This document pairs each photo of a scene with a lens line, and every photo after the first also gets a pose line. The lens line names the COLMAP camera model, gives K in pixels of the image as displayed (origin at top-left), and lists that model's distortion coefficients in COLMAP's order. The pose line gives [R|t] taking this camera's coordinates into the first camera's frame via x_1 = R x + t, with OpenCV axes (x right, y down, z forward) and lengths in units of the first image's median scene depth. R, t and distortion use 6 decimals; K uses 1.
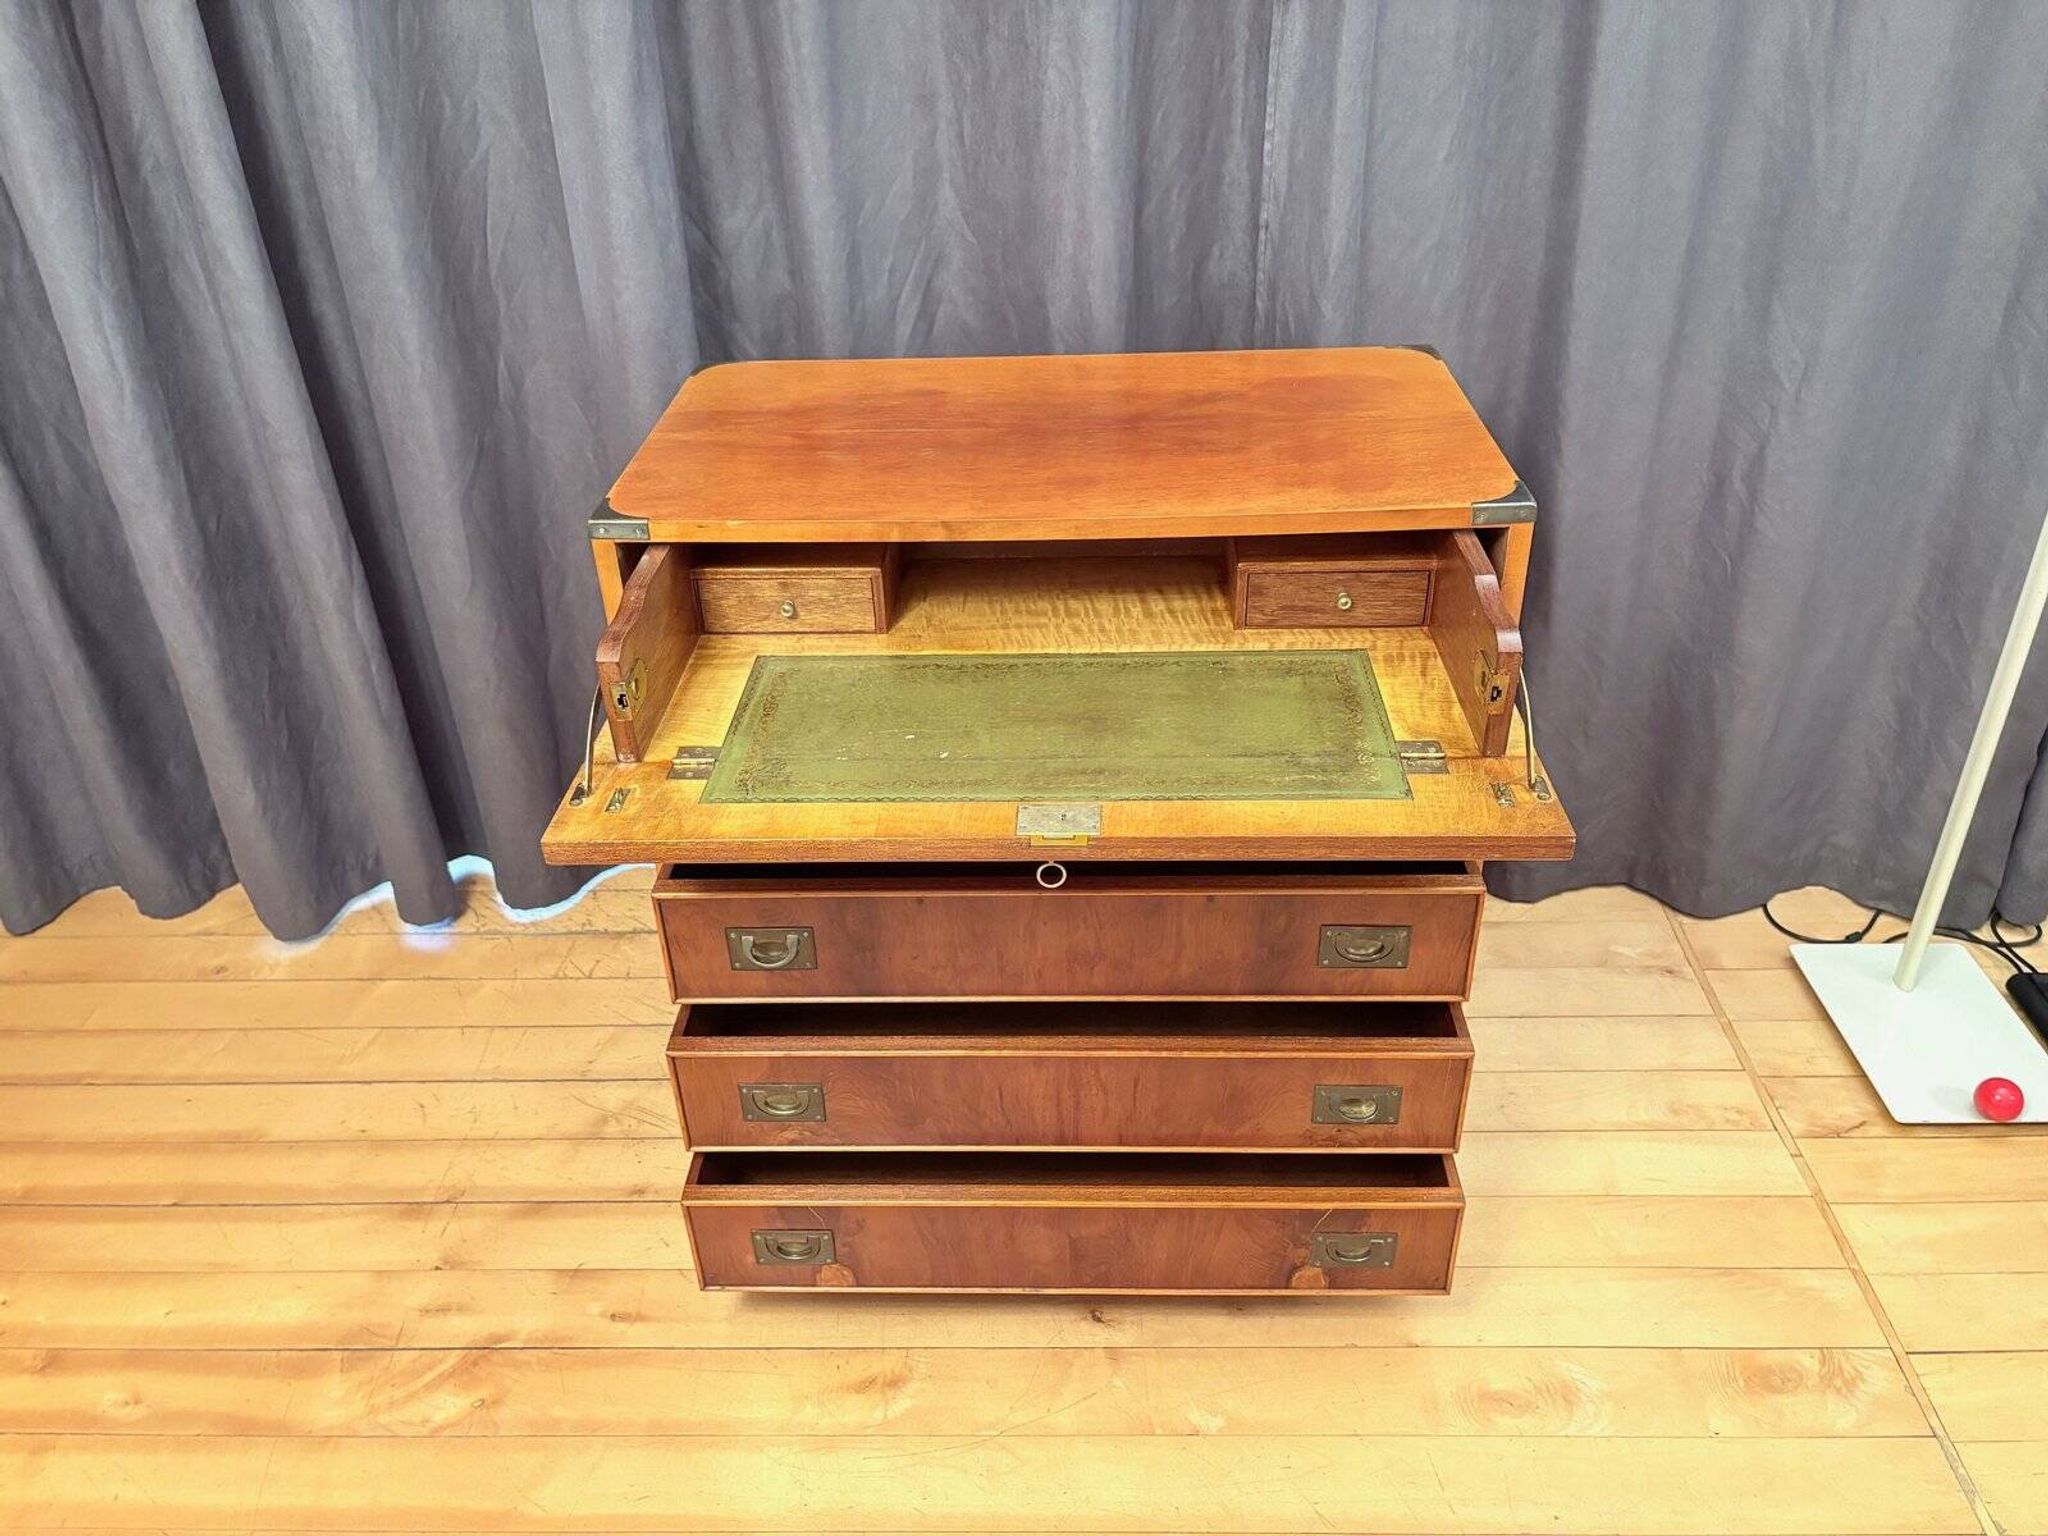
lens RADIAL K [[1574.0, 0, 1039.0], [0, 1574.0, 783.4], [0, 0, 1]] dist [0.034873, -0.047437]
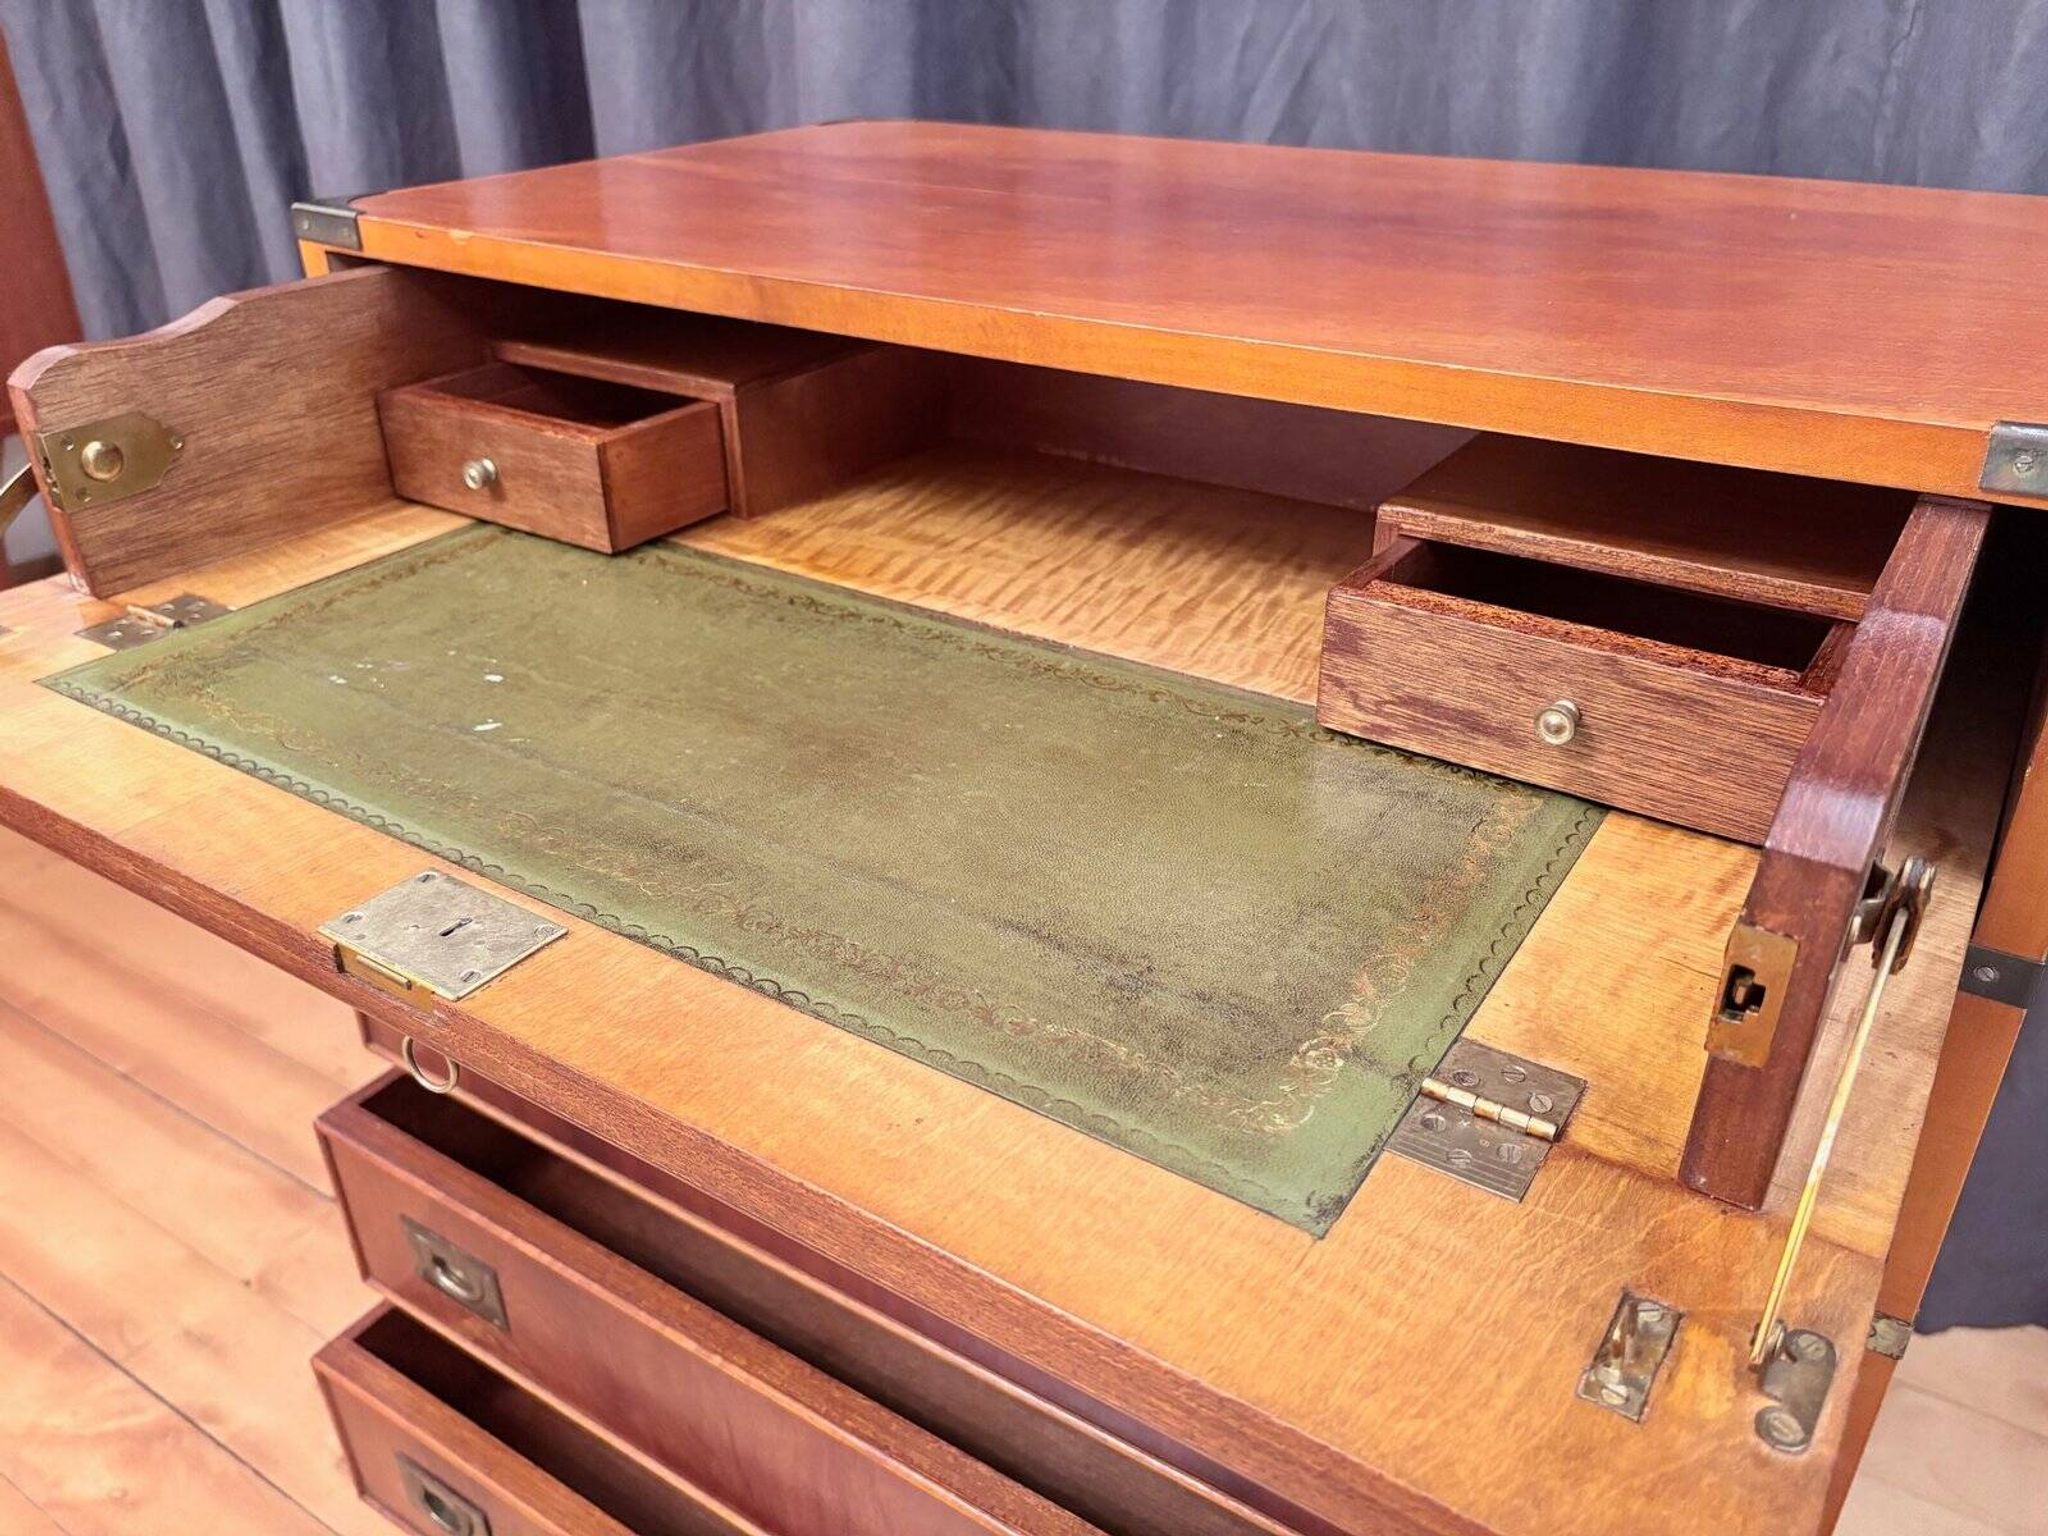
lens RADIAL K [[1574.0, 0, 1030.8], [0, 1574.0, 781.2], [0, 0, 1]] dist [0.034873, -0.047437]
pose [[0.851328, 0.269775, -0.449957, 0.207513], [-0.289655, 0.956788, 0.025616, -0.044029], [0.437424, 0.108525, 0.892683, 0.485231]]
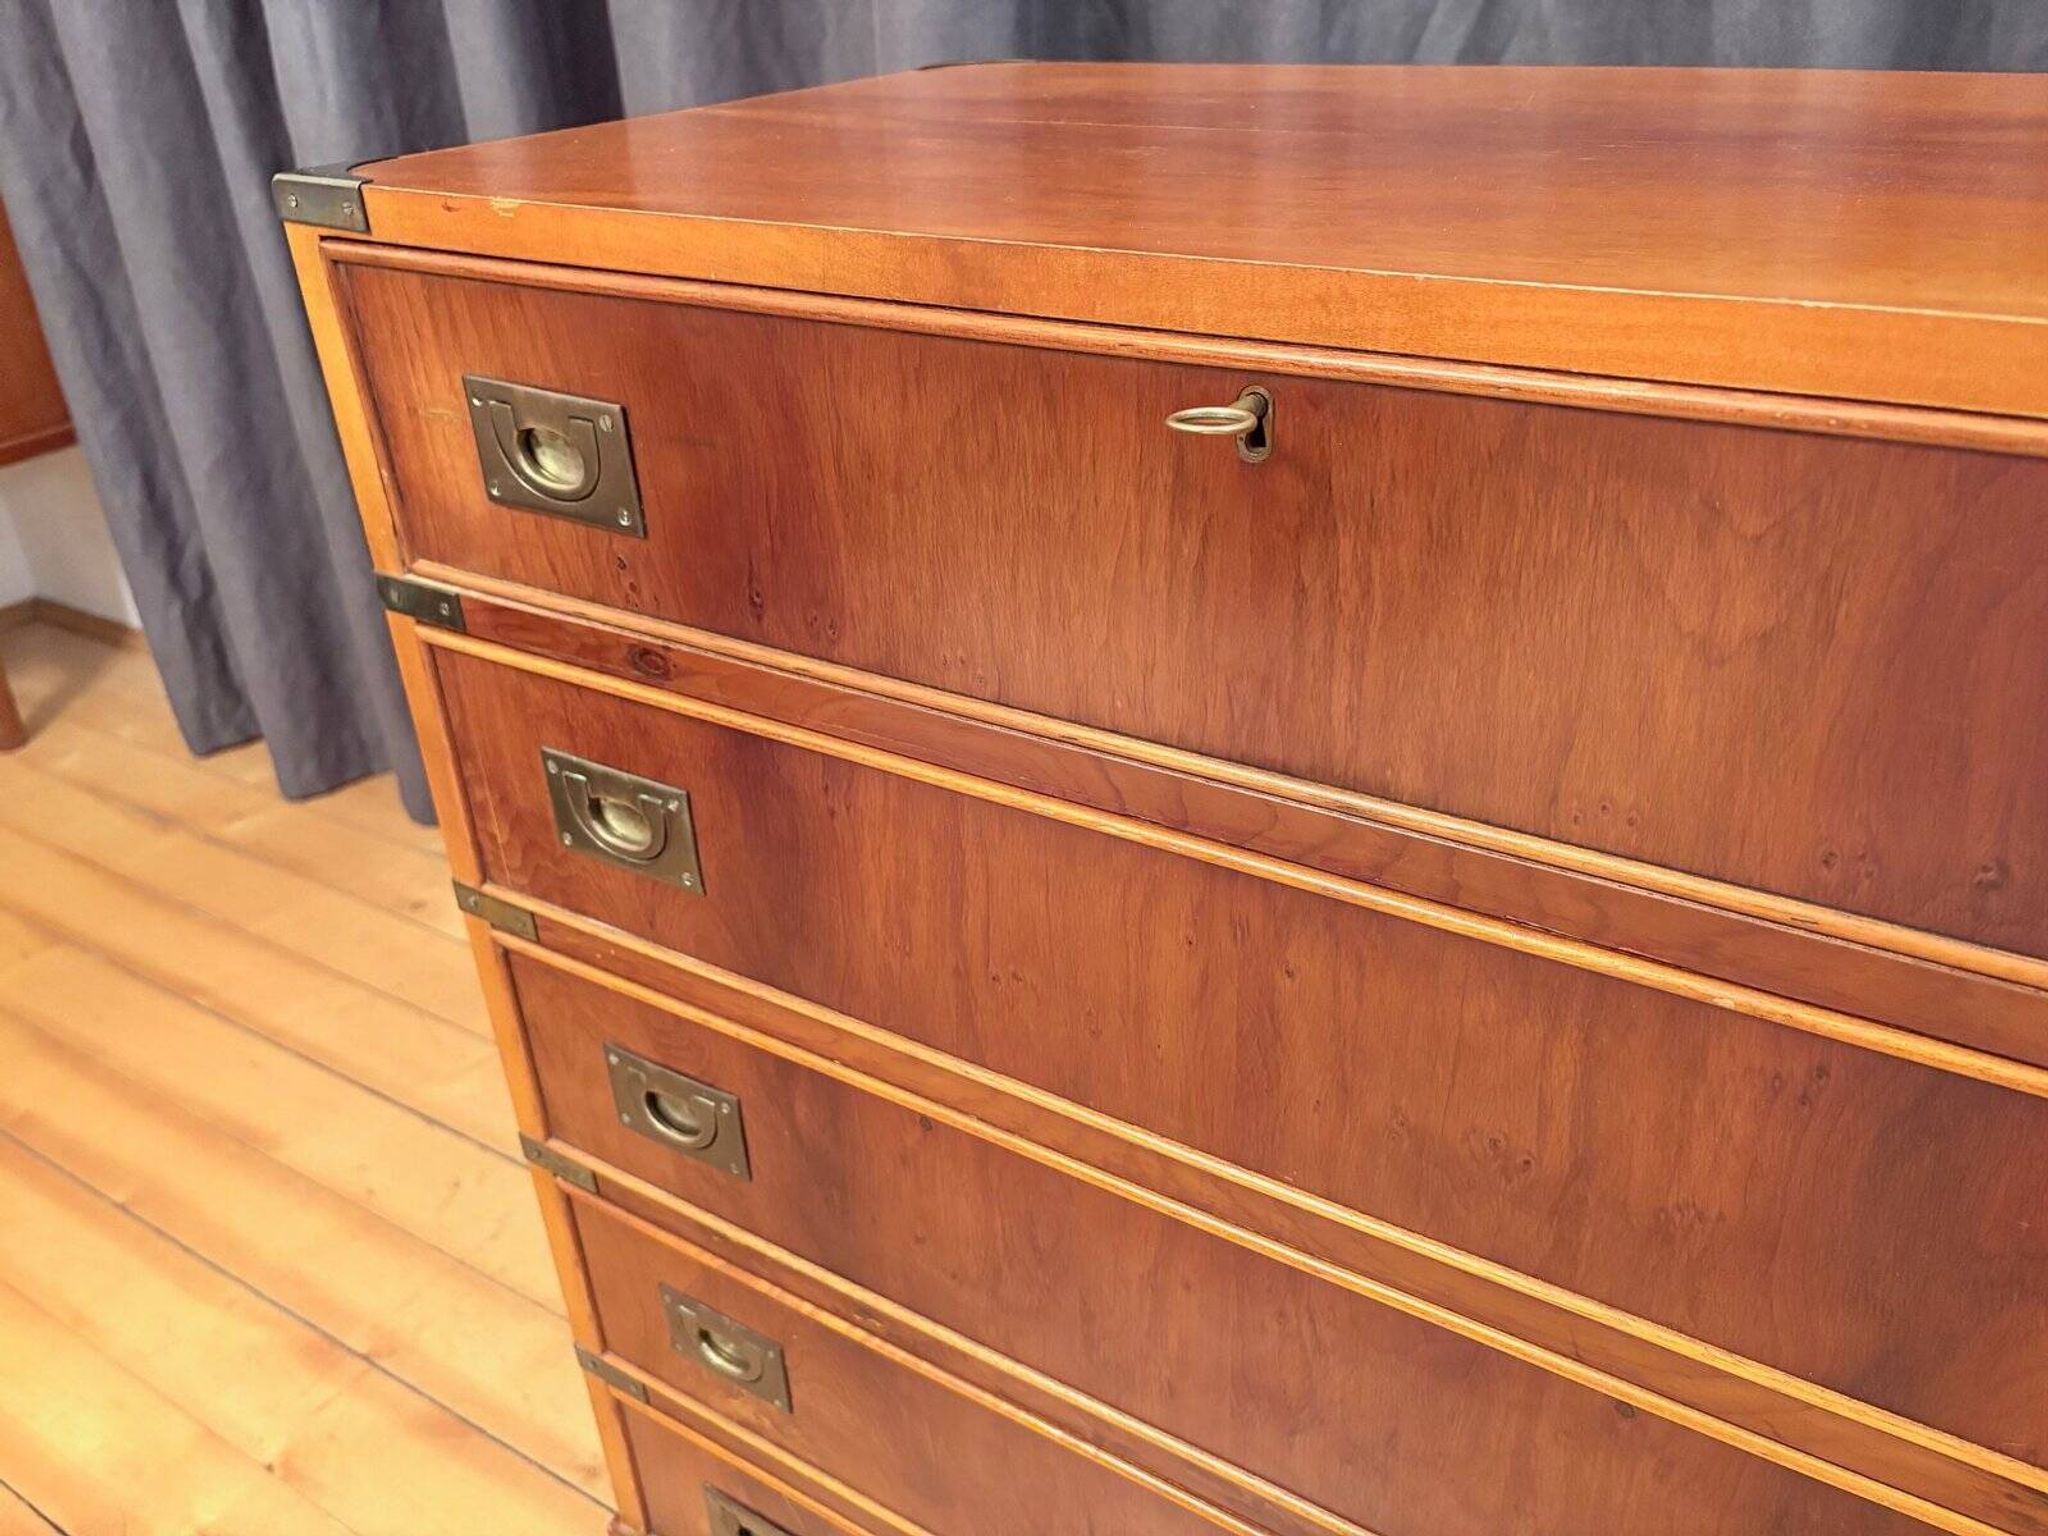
lens RADIAL K [[1574.0, 0, 1027.9], [0, 1574.0, 781.9], [0, 0, 1]] dist [0.034873, -0.047437]
pose [[0.857492, 0.243400, -0.453281, 0.101036], [-0.257162, 0.965834, 0.032143, -0.056595], [0.445617, 0.089005, 0.890788, 0.562326]]
